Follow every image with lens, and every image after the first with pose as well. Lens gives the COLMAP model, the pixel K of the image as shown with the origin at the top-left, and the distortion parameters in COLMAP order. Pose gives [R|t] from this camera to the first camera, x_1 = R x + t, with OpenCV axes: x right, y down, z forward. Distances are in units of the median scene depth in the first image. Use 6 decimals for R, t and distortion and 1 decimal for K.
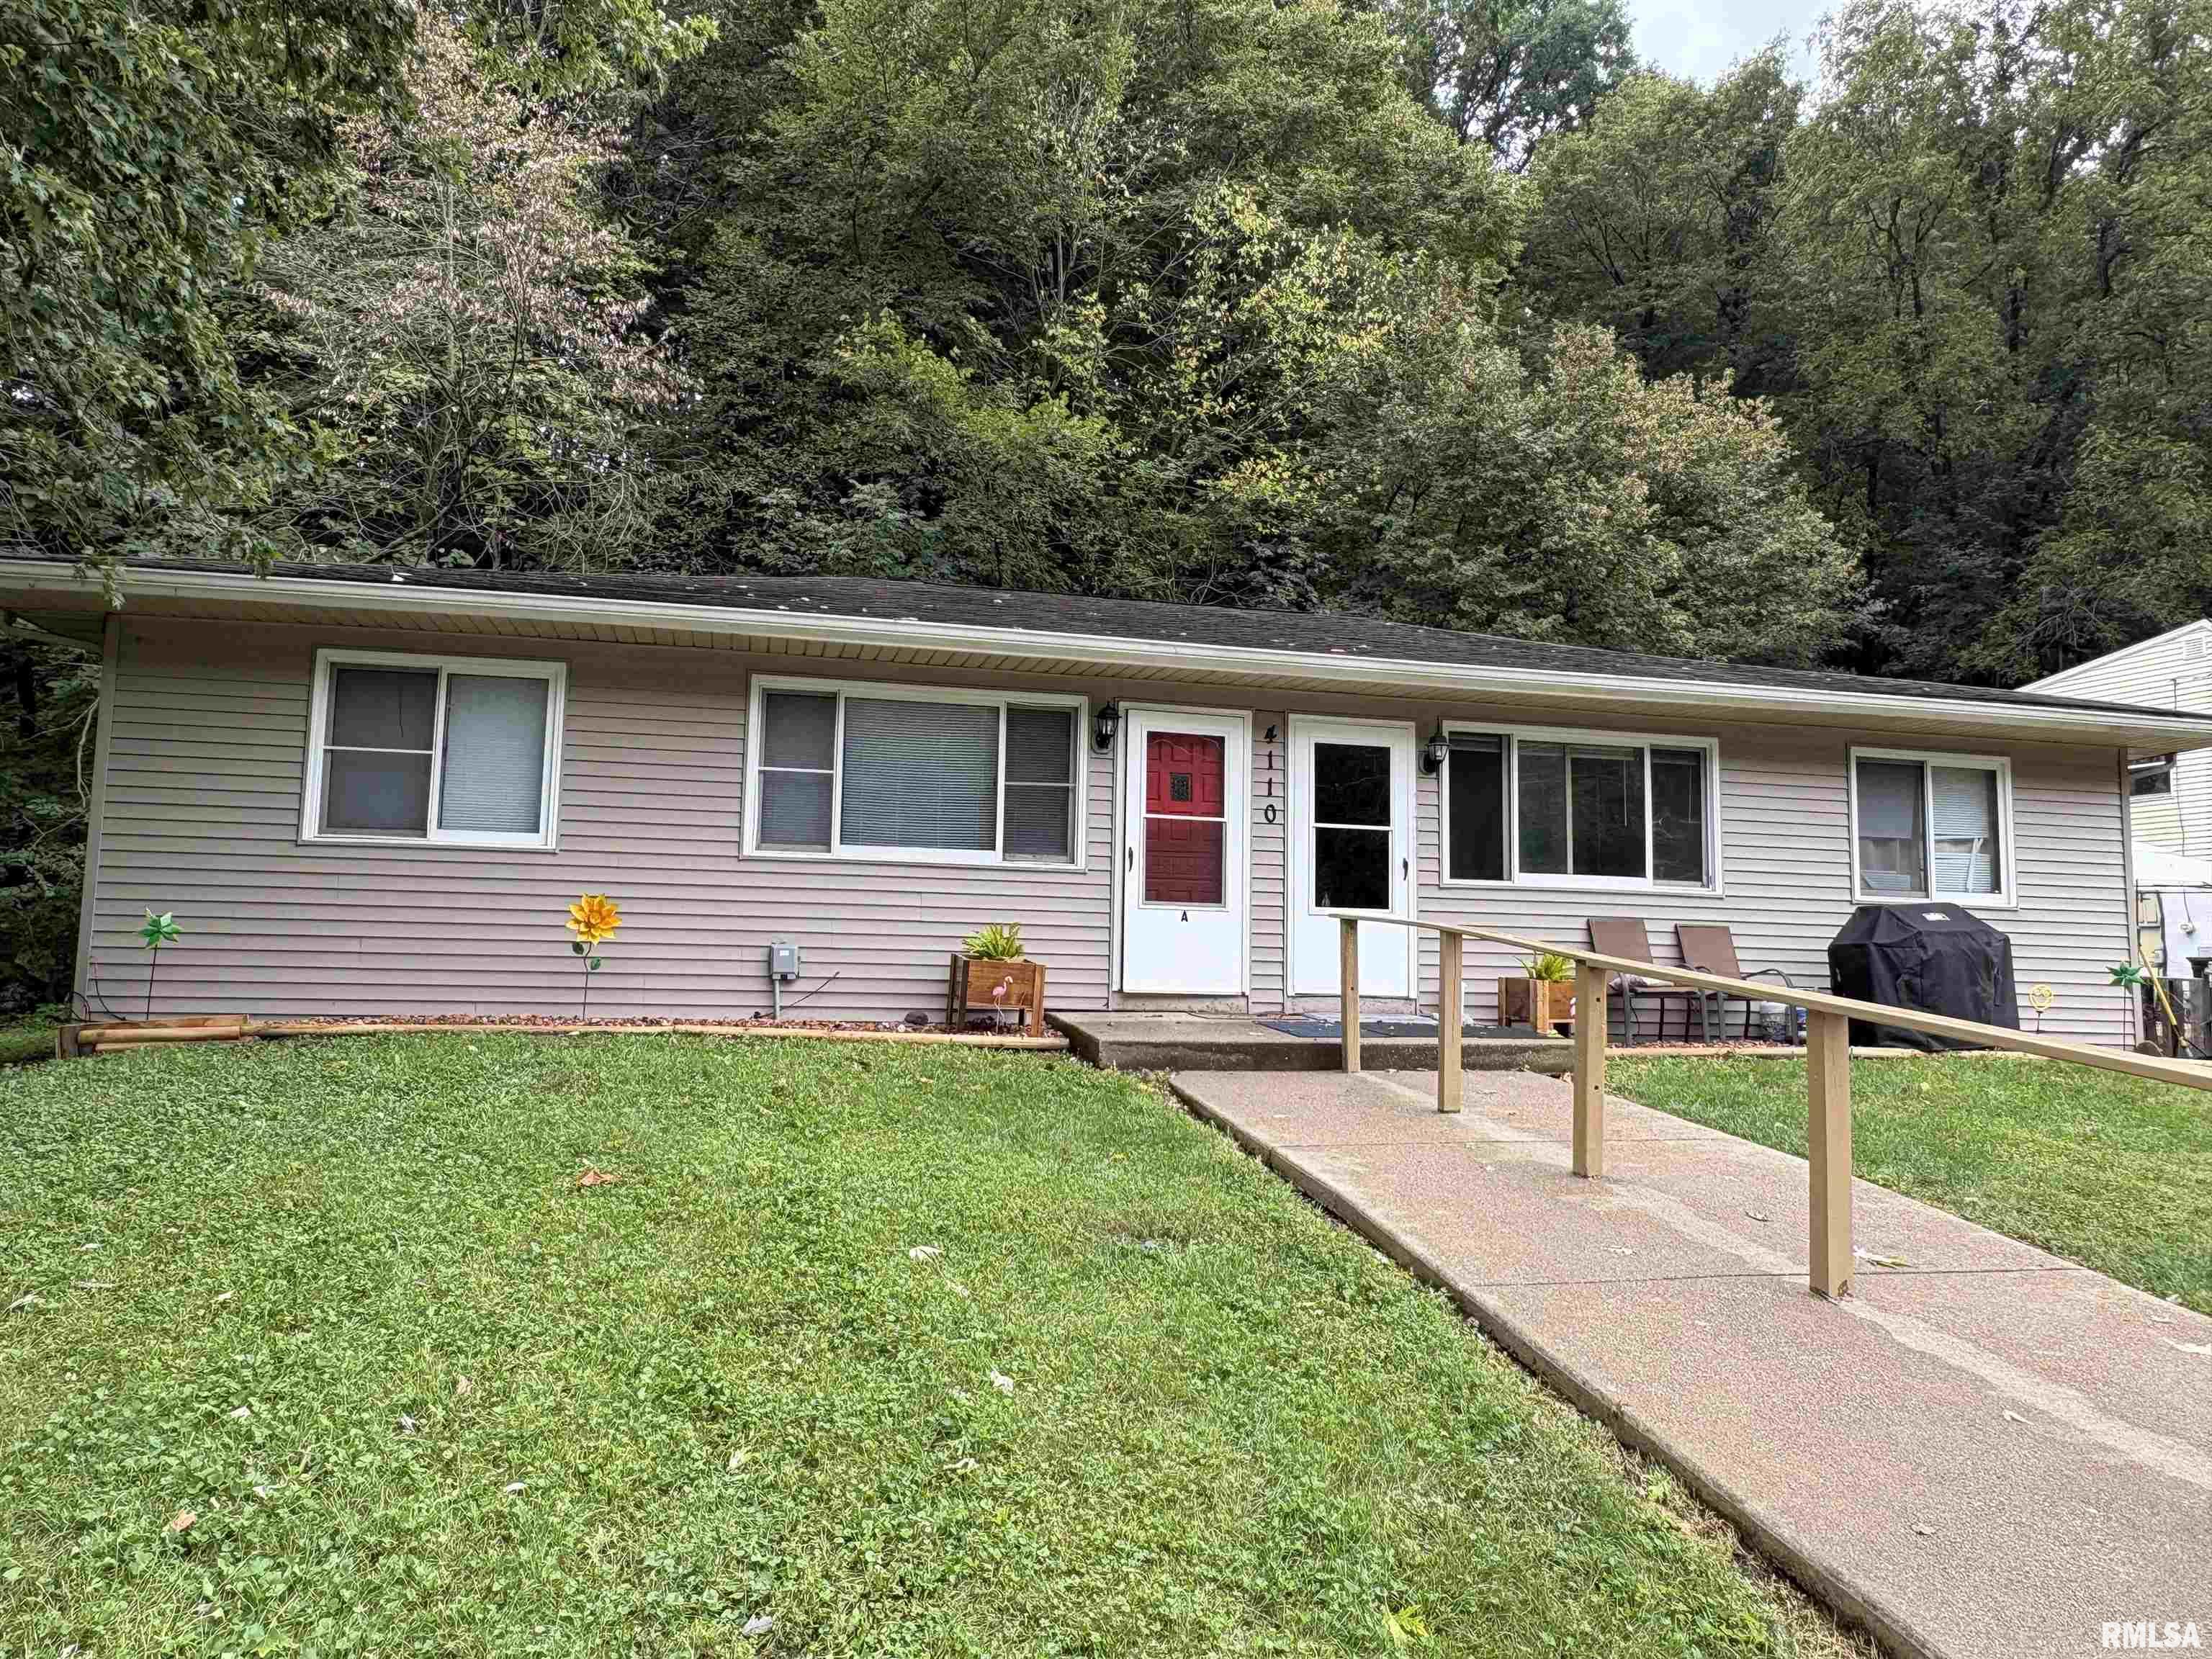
lens RADIAL K [[1501.4, 0, 1106.0], [0, 1501.4, 829.5], [0, 0, 1]] dist [-0.002891, 0.001173]
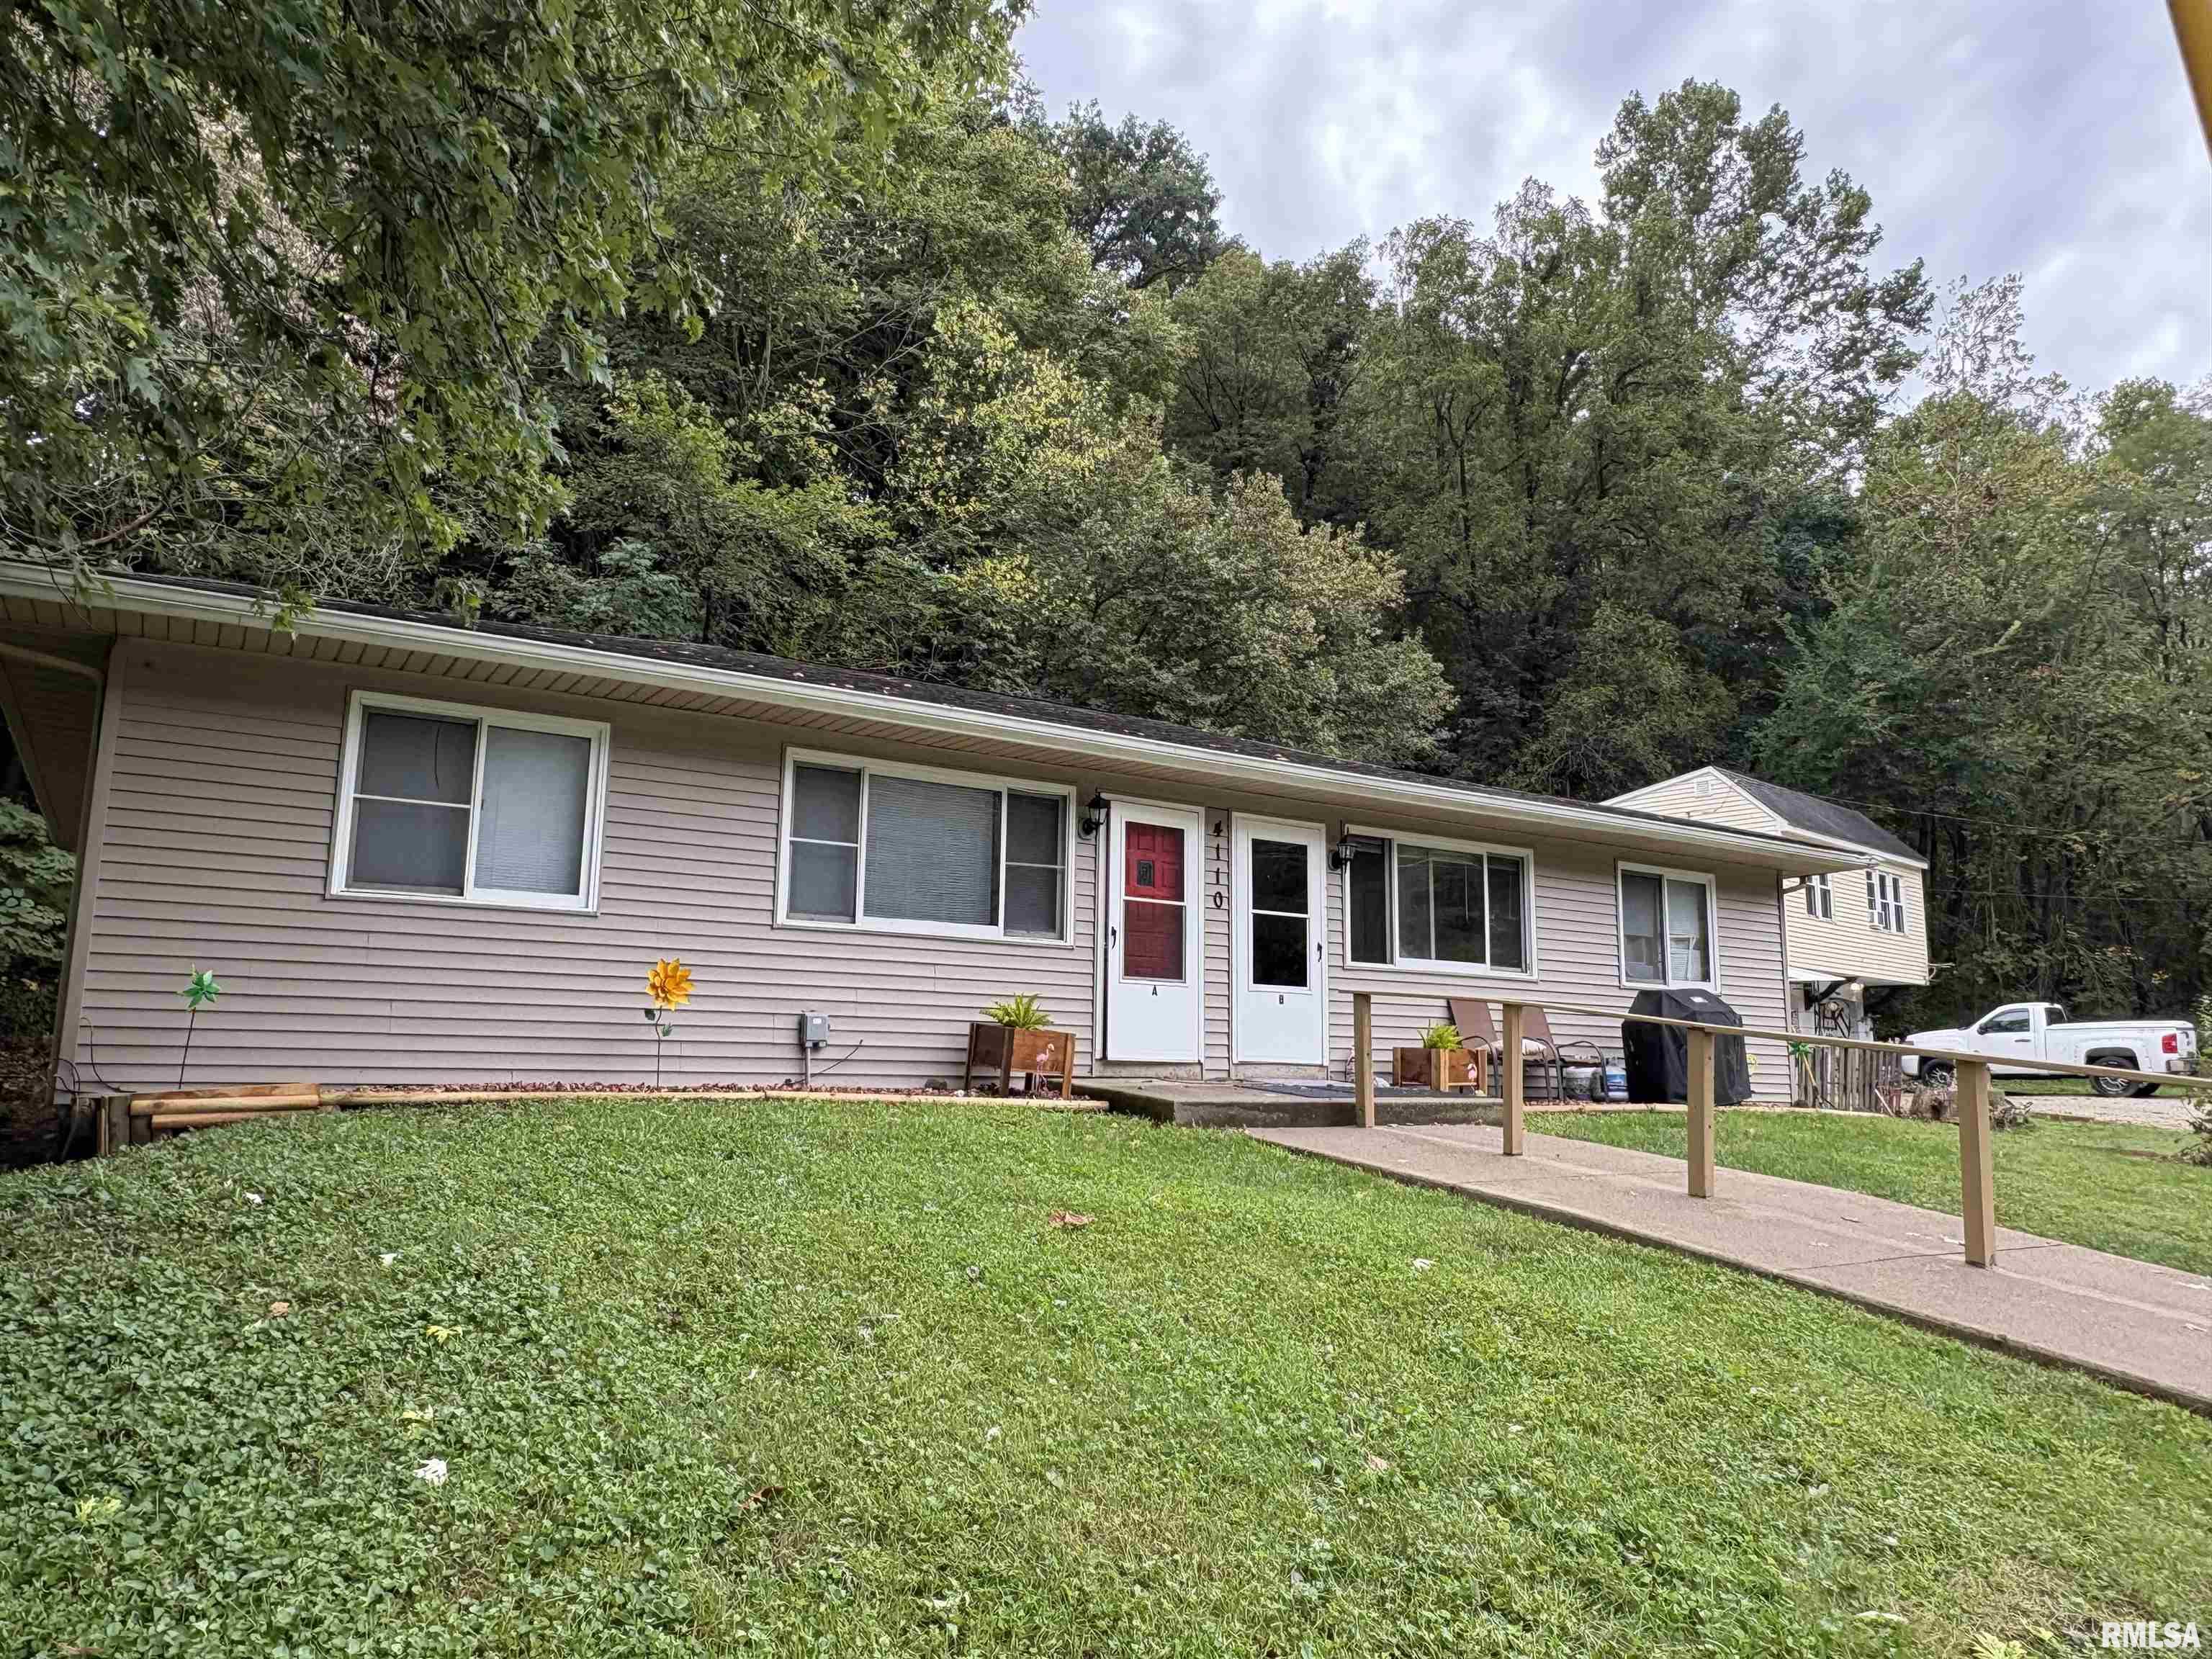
lens RADIAL K [[1501.4, 0, 1106.0], [0, 1501.4, 829.5], [0, 0, 1]] dist [-0.002891, 0.001173]
pose [[0.942742, 0.049788, 0.329786, -0.346399], [-0.032271, 0.997773, -0.058383, 0.005265], [-0.331958, 0.044397, 0.942249, -0.029745]]
